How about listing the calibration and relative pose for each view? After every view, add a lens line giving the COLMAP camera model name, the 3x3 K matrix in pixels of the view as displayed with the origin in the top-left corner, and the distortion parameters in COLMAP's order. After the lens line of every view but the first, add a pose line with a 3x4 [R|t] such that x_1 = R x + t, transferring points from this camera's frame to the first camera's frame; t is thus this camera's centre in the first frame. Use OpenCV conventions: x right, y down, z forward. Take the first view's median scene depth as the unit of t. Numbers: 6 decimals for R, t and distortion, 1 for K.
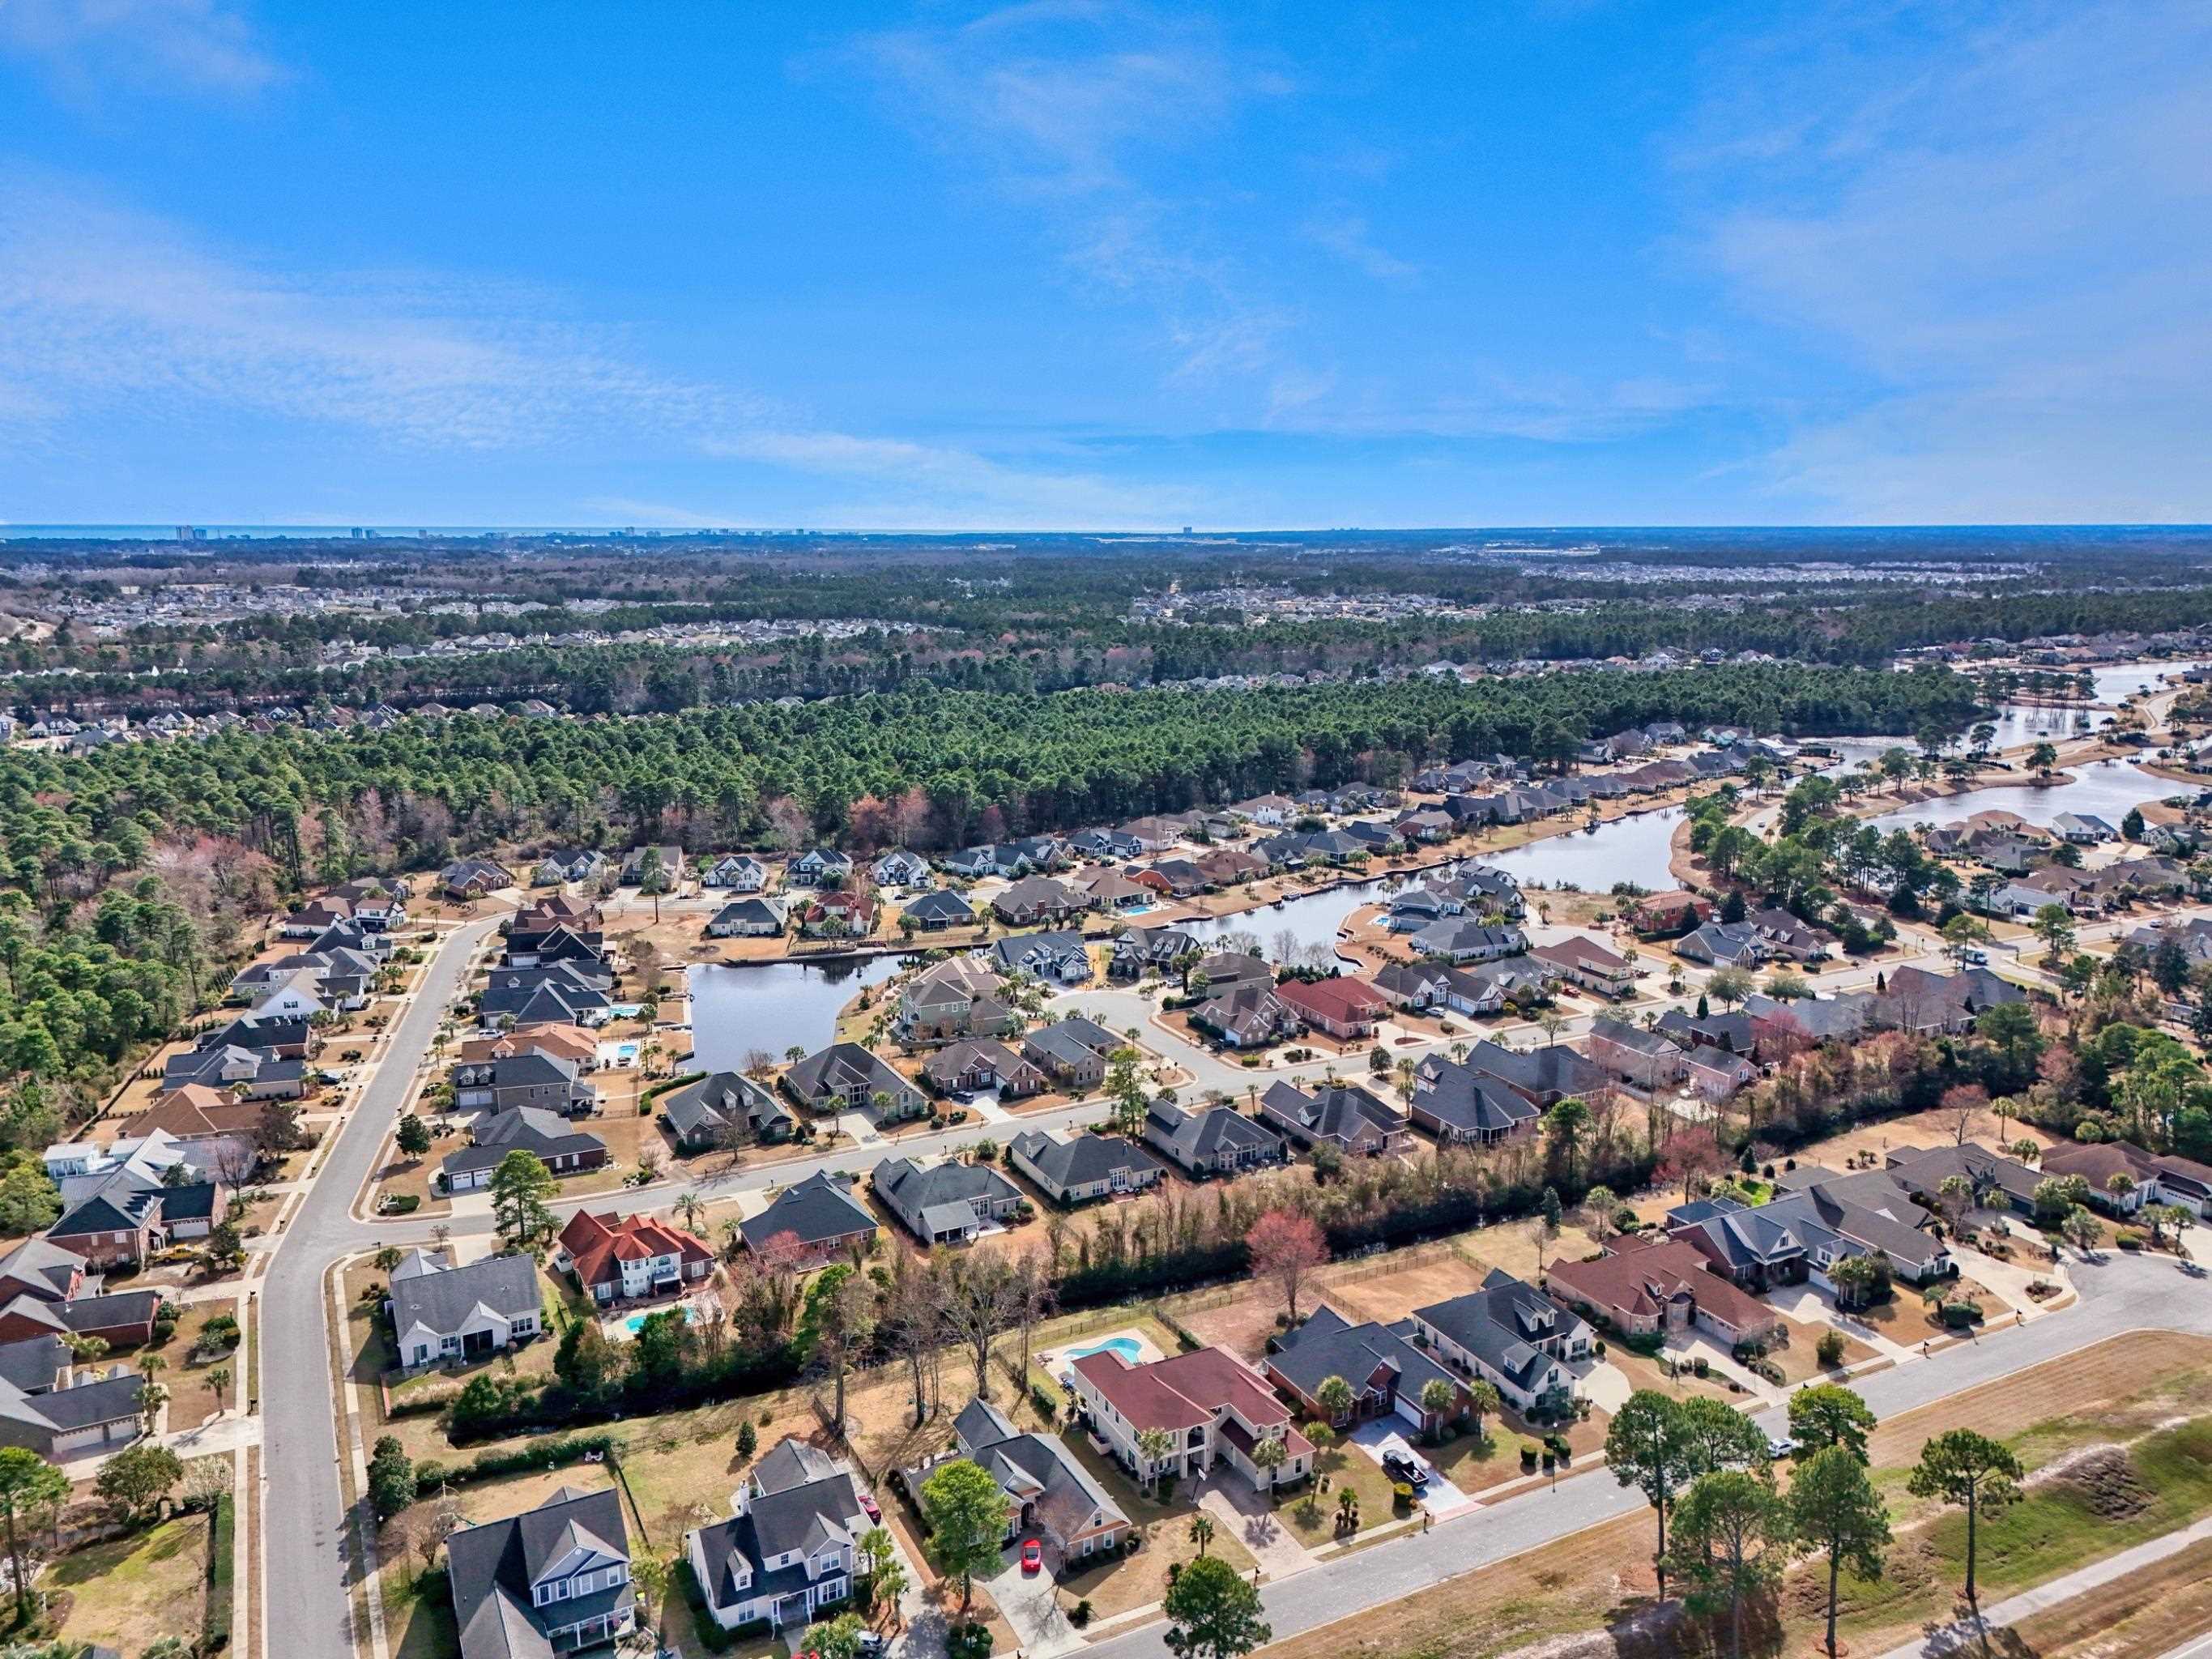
lens RADIAL K [[1614.9, 0, 1106.0], [0, 1614.9, 829.5], [0, 0, 1]] dist [0.089945, -0.077772]
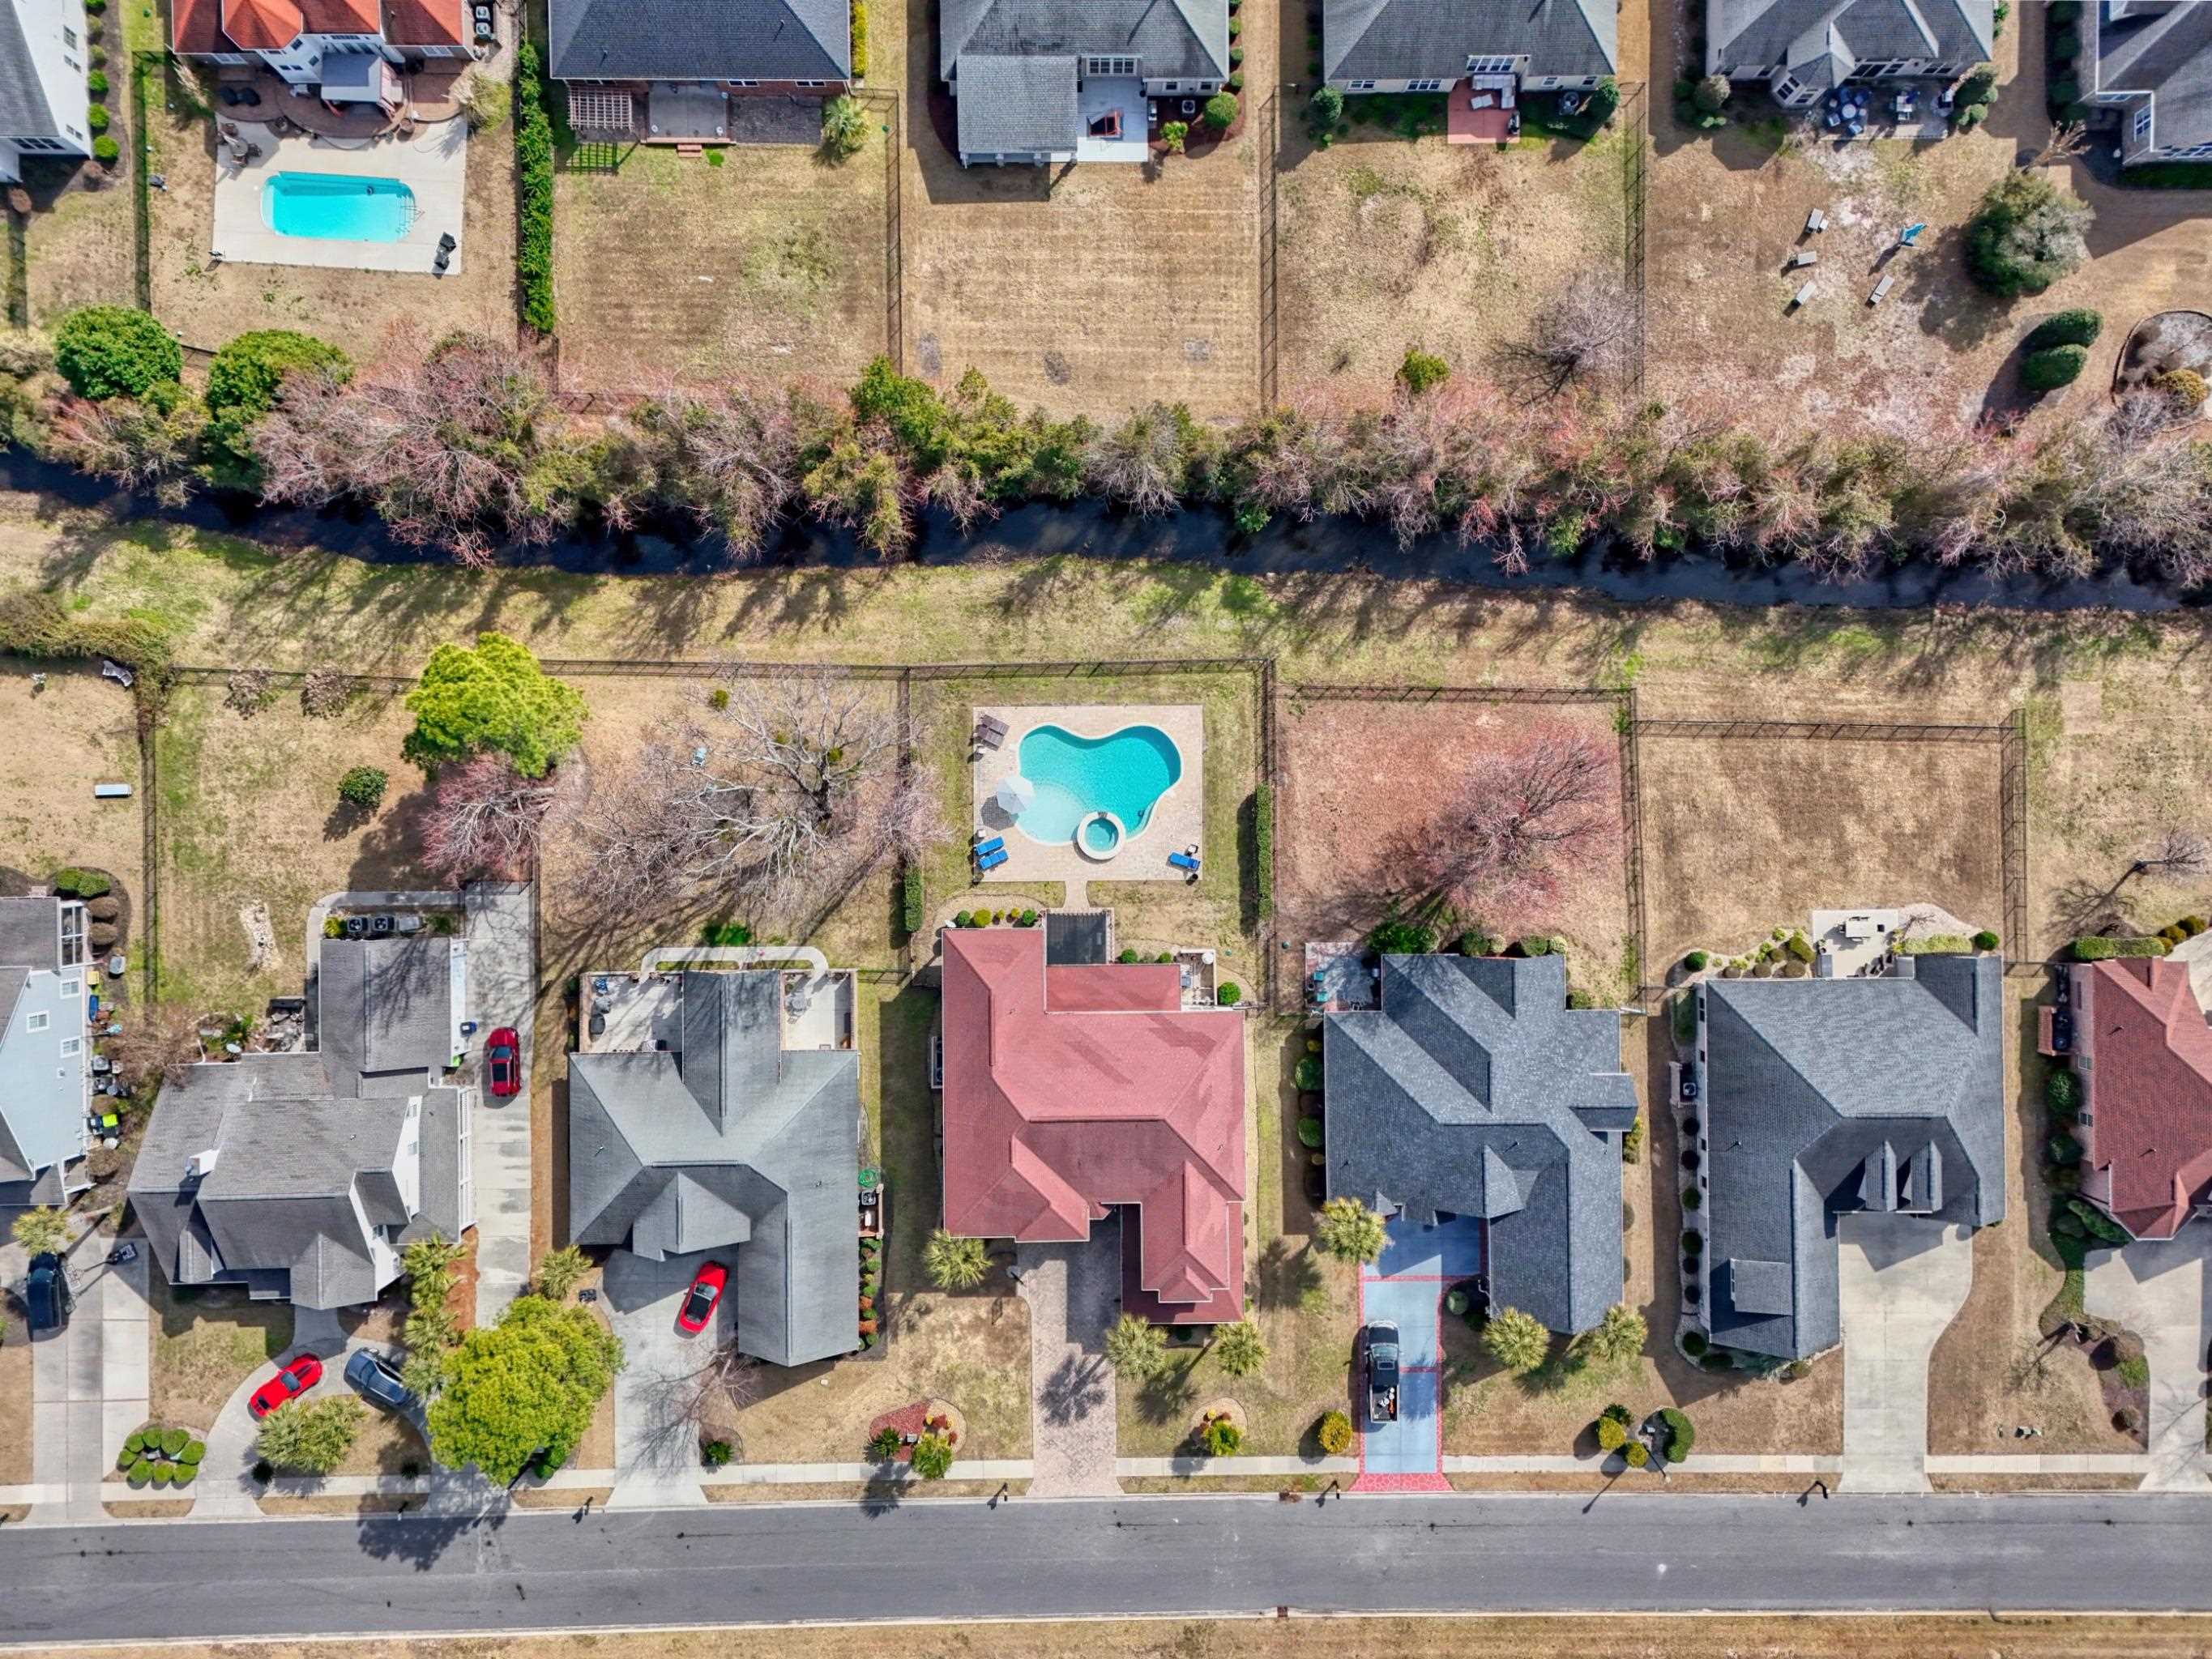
lens RADIAL K [[1614.6, 0, 1106.0], [0, 1614.6, 829.5], [0, 0, 1]] dist [0.089945, -0.077772]
pose [[0.894063, 0.447936, 0.002274, 0.006525], [-0.095338, 0.185324, 0.978042, -0.128901], [0.437678, -0.874648, 0.208397, 0.660830]]
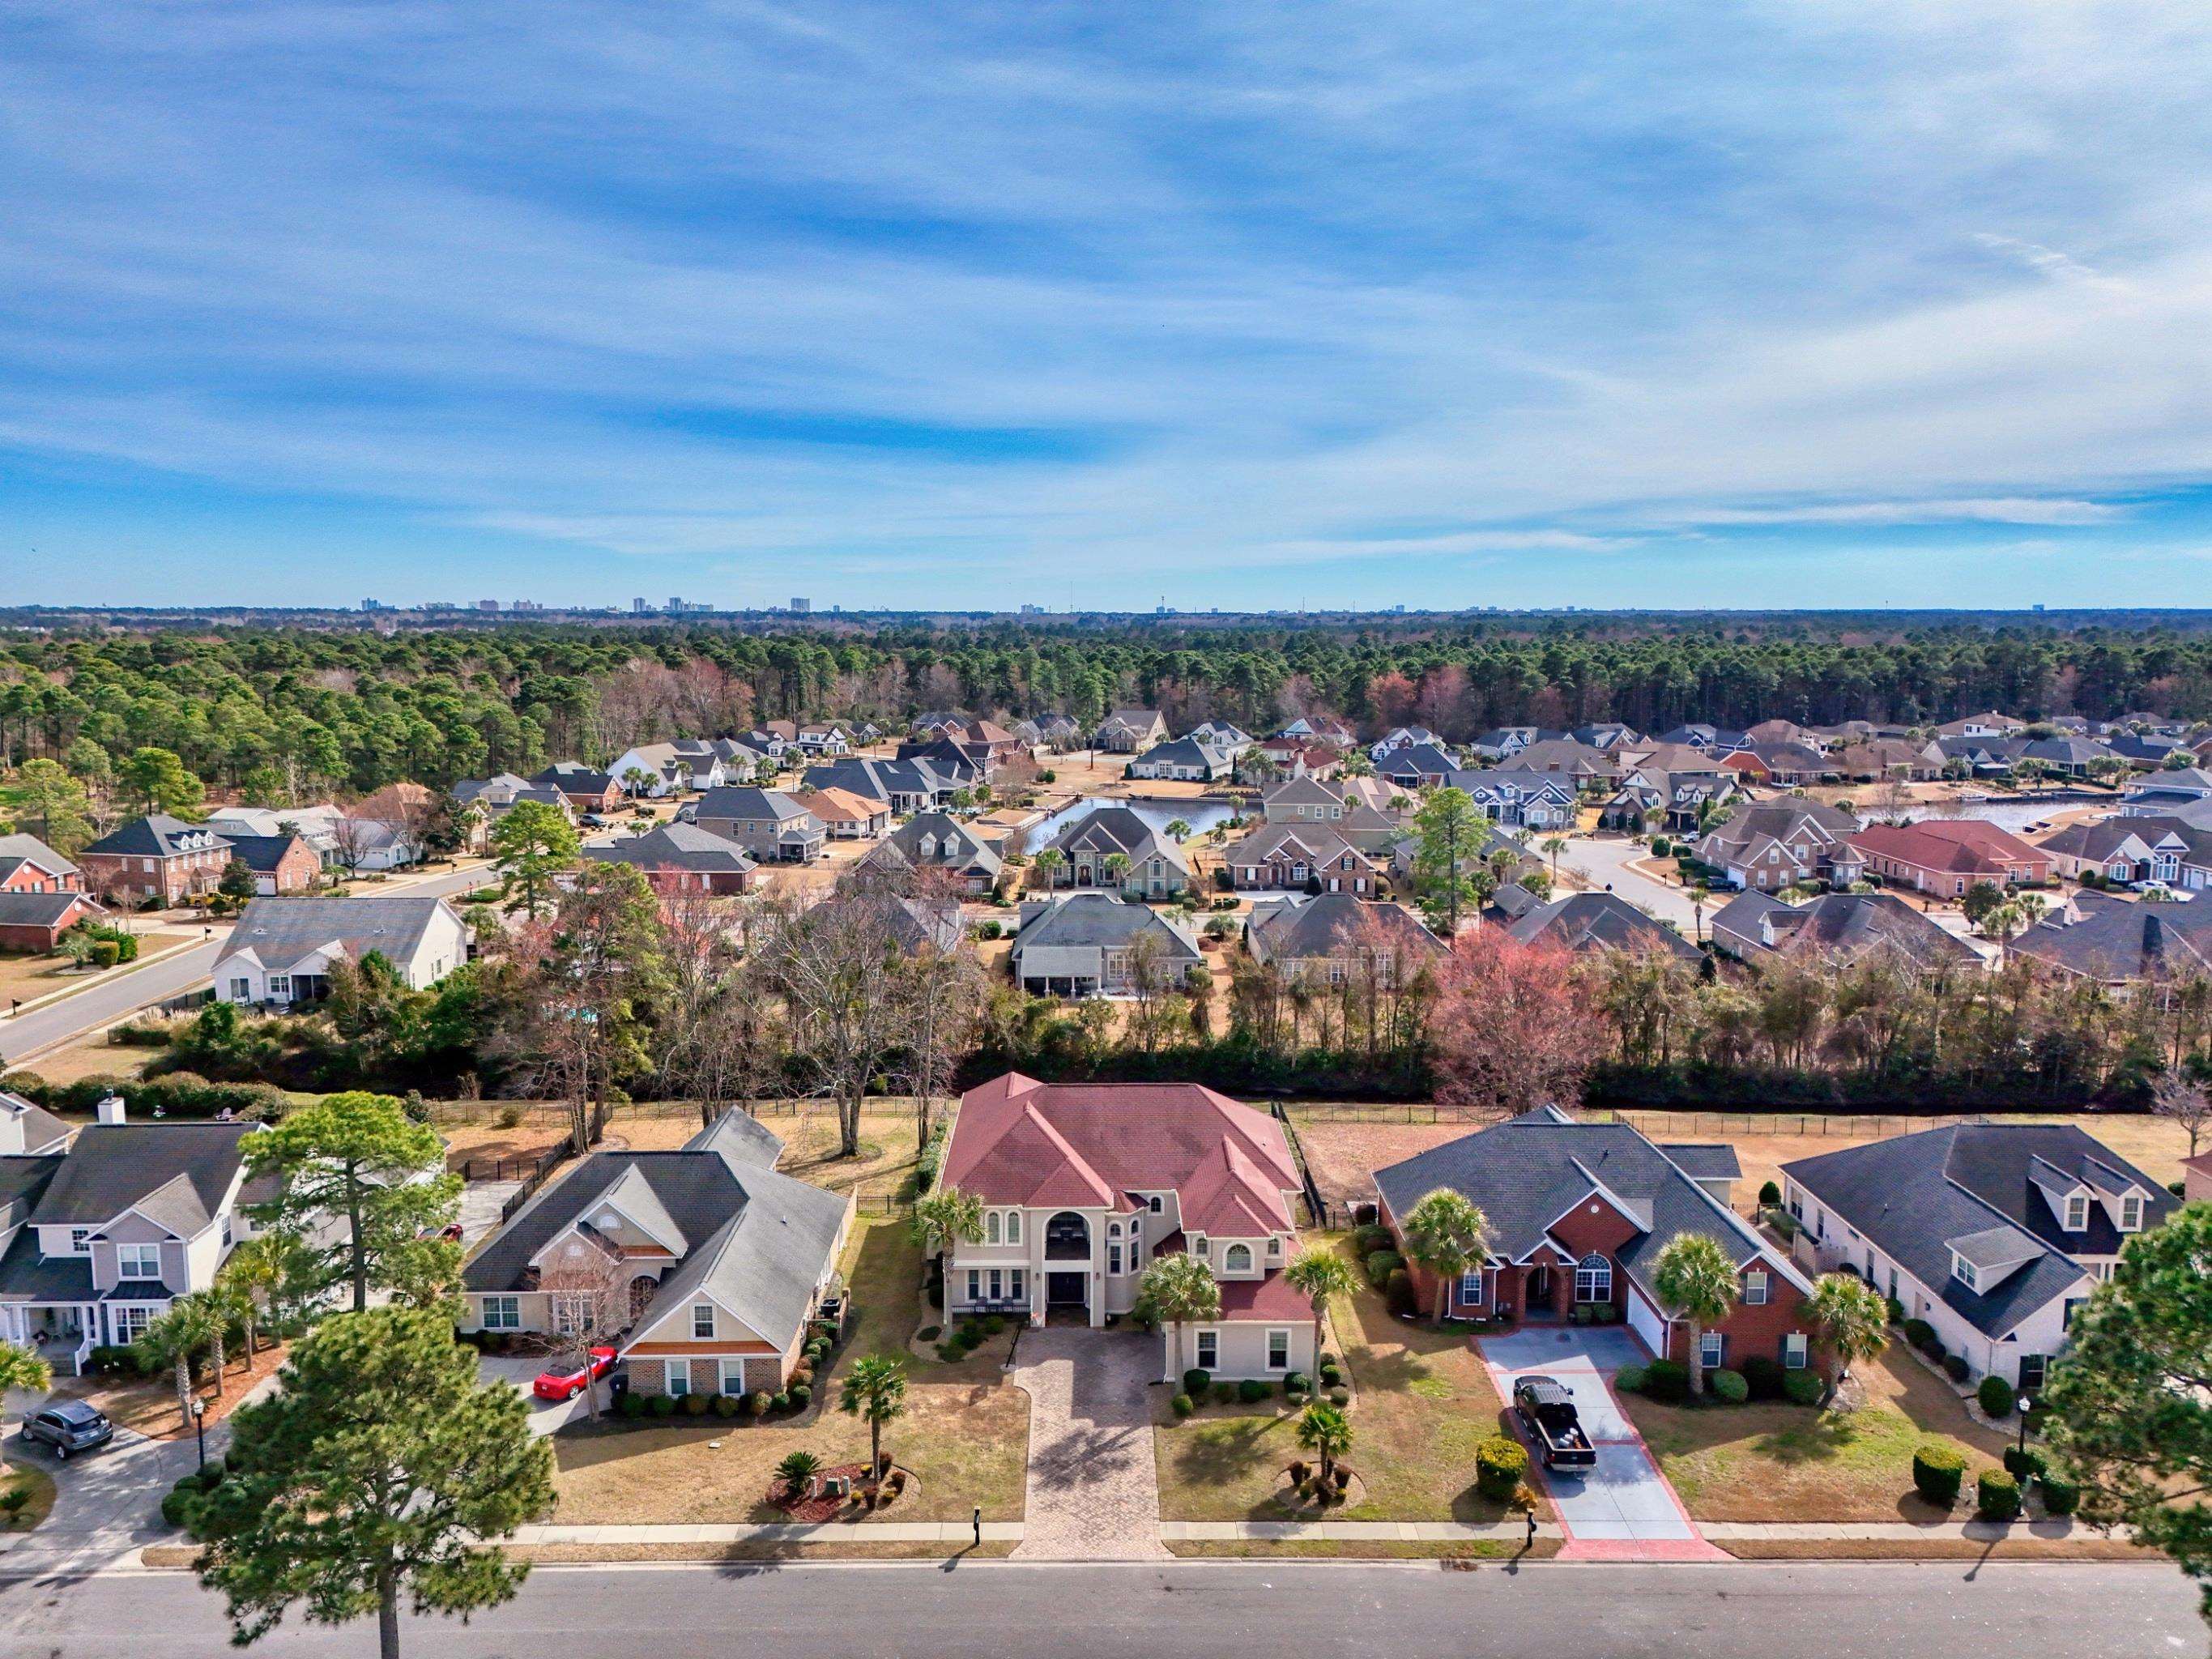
lens RADIAL K [[1614.9, 0, 1106.0], [0, 1614.9, 829.5], [0, 0, 1]] dist [0.089945, -0.077772]
pose [[0.894222, 0.063160, -0.443145, 0.165063], [-0.086534, 0.995712, -0.032700, 0.179987], [0.439179, 0.067588, 0.895853, 0.394444]]
